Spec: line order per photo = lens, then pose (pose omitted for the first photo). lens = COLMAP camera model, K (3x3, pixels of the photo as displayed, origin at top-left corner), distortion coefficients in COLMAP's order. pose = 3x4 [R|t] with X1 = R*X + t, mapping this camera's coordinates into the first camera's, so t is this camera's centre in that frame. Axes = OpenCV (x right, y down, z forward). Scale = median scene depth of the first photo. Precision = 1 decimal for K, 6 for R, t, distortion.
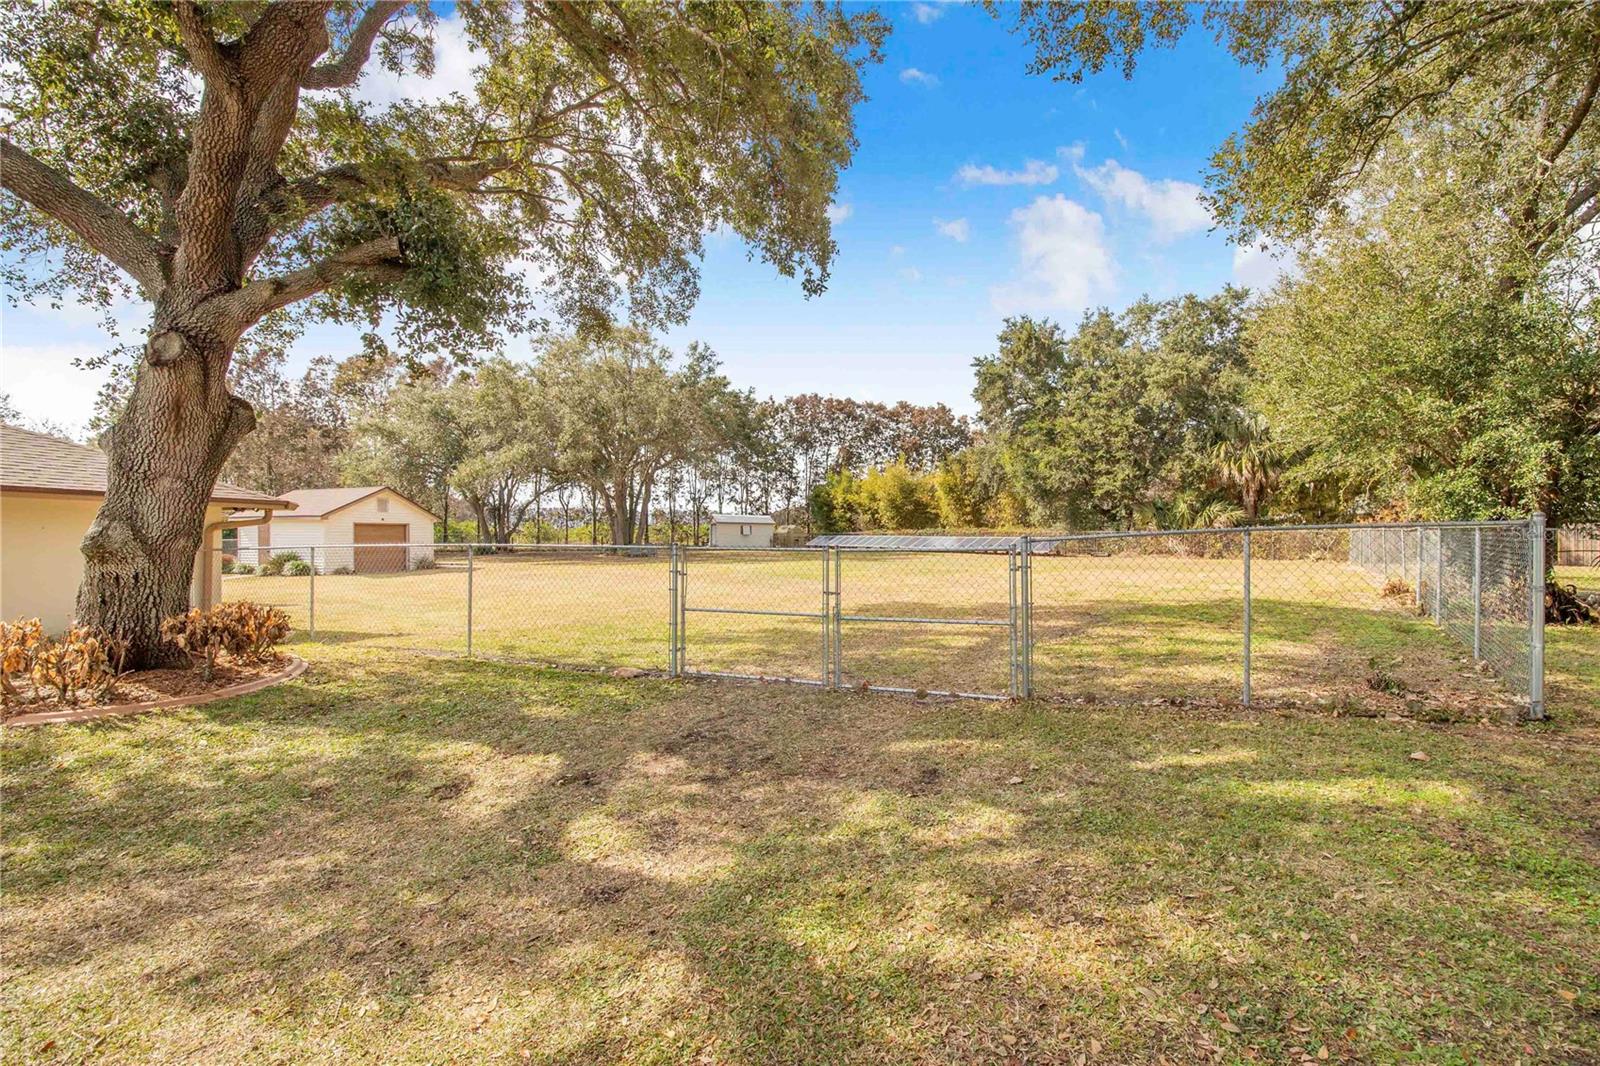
lens RADIAL K [[659.5, 0, 800.1], [0, 659.5, 534.4], [0, 0, 1]] dist [-0.022909, -0.000802]
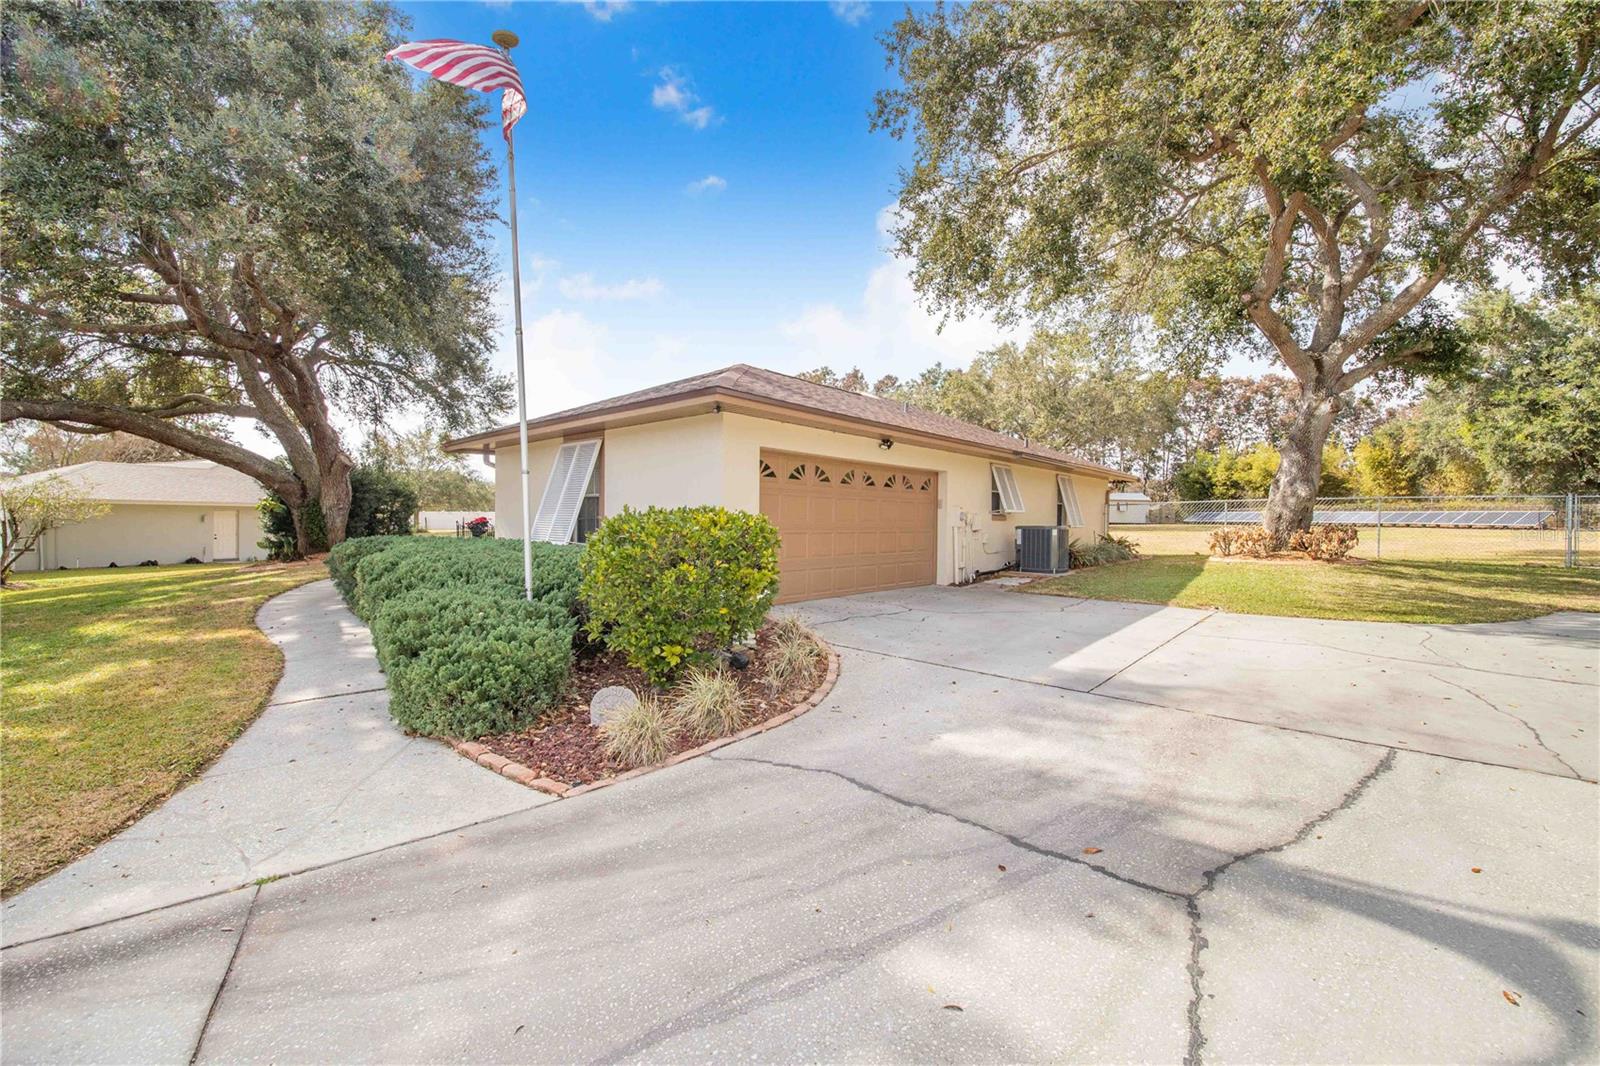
lens RADIAL K [[659.5, 0, 796.9], [0, 659.5, 531.6], [0, 0, 1]] dist [-0.022909, -0.000802]
pose [[0.935871, 0.006607, -0.352280, -0.321257], [0.000553, 0.999795, 0.020221, 0.017092], [0.352342, -0.019119, 0.935676, -0.290698]]
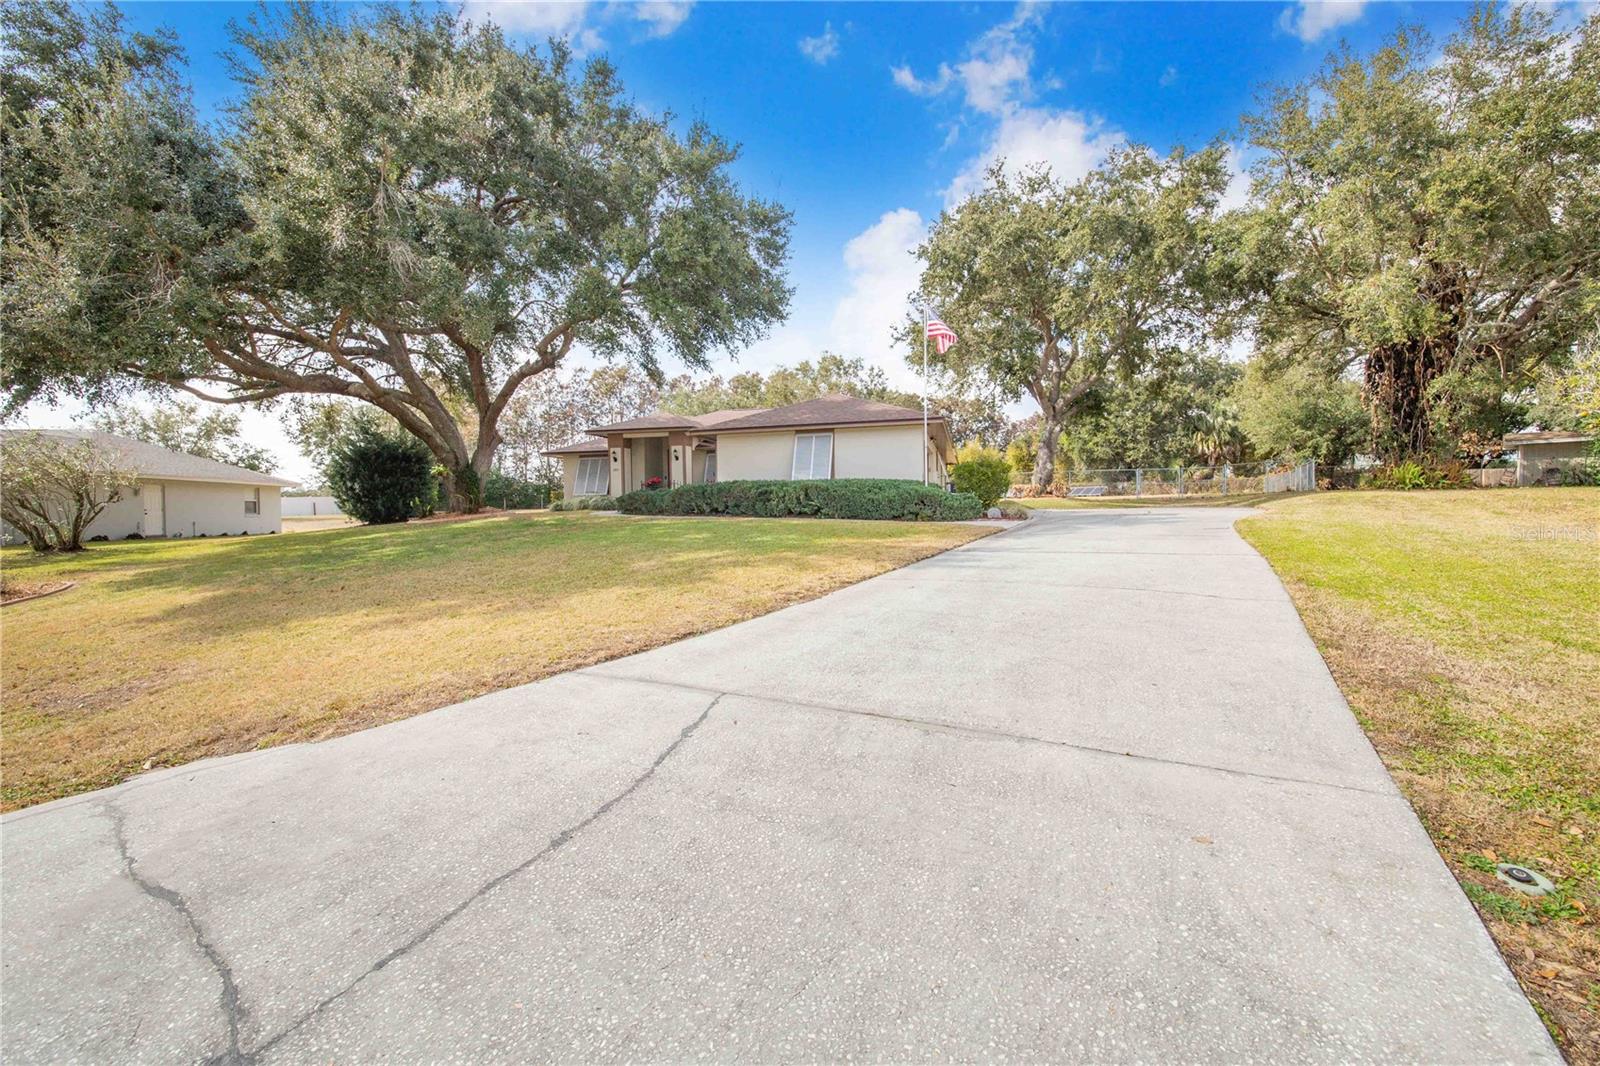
lens RADIAL K [[659.5, 0, 798.1], [0, 659.5, 515.8], [0, 0, 1]] dist [-0.022909, -0.000802]
pose [[0.993642, -0.018611, 0.111033, -0.598851], [0.017378, 0.999776, 0.012063, 0.047833], [-0.111233, -0.010057, 0.993744, -0.623003]]
